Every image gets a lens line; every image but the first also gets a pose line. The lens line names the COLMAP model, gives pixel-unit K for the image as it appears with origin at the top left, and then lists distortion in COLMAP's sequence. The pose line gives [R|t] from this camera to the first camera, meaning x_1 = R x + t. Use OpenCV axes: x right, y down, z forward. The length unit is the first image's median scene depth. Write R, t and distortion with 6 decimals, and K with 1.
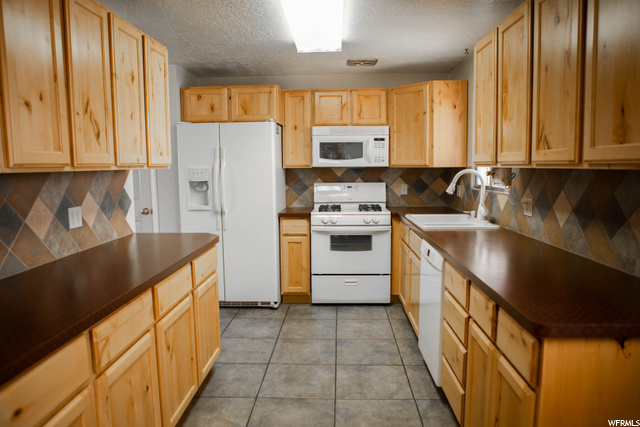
lens RADIAL K [[447.7, 0, 321.3], [0, 447.7, 216.6], [0, 0, 1]] dist [-0.102950, 0.072896]
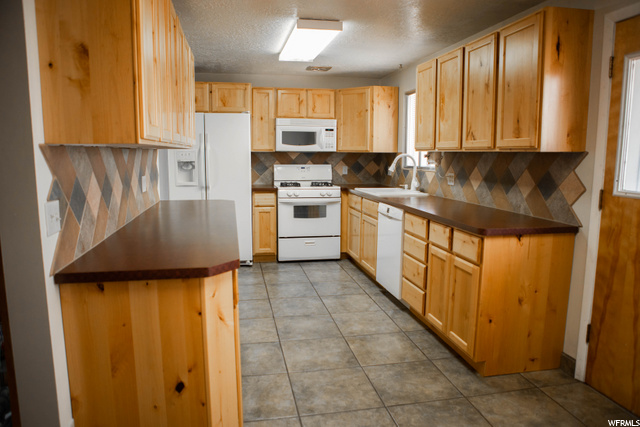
lens RADIAL K [[436.2, 0, 320.0], [0, 436.2, 213.5], [0, 0, 1]] dist [-0.101411, 0.074448]
pose [[0.973835, -0.014795, 0.226773, -0.233070], [0.009689, 0.999674, 0.023613, 0.044458], [-0.227049, -0.020798, 0.973661, -0.256772]]
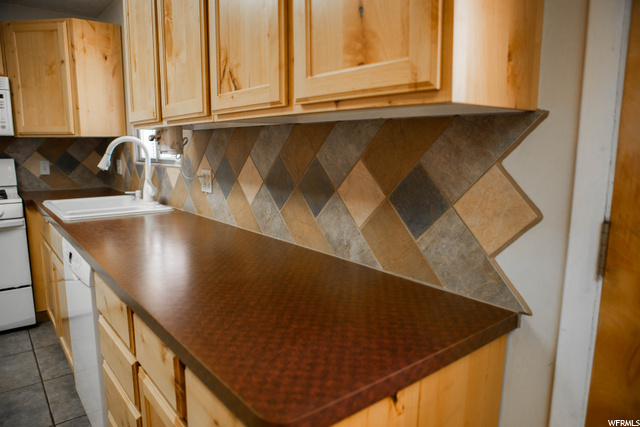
lens RADIAL K [[436.2, 0, 320.0], [0, 436.2, 213.5], [0, 0, 1]] dist [-0.101411, 0.074448]
pose [[0.754029, -0.088939, 0.650792, 0.092589], [0.062555, 0.996010, 0.063640, -0.000629], [-0.653856, -0.007276, 0.756584, 0.225056]]
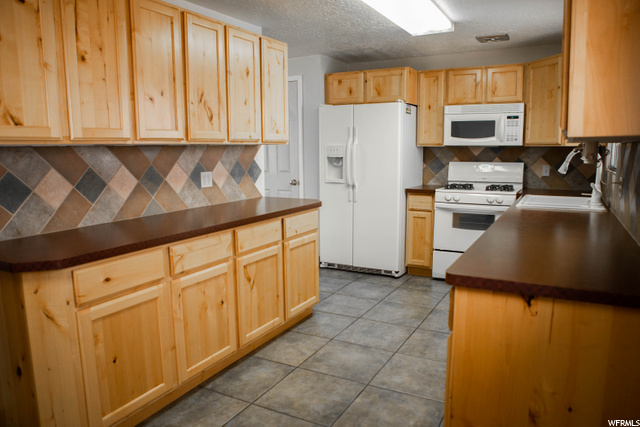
lens RADIAL K [[459.3, 0, 323.8], [0, 459.3, 215.8], [0, 0, 1]] dist [-0.110111, 0.082834]
pose [[0.899991, 0.065731, -0.430925, 0.255335], [-0.050897, 0.997650, 0.045878, 0.020830], [0.432928, -0.019357, 0.901221, -0.076934]]
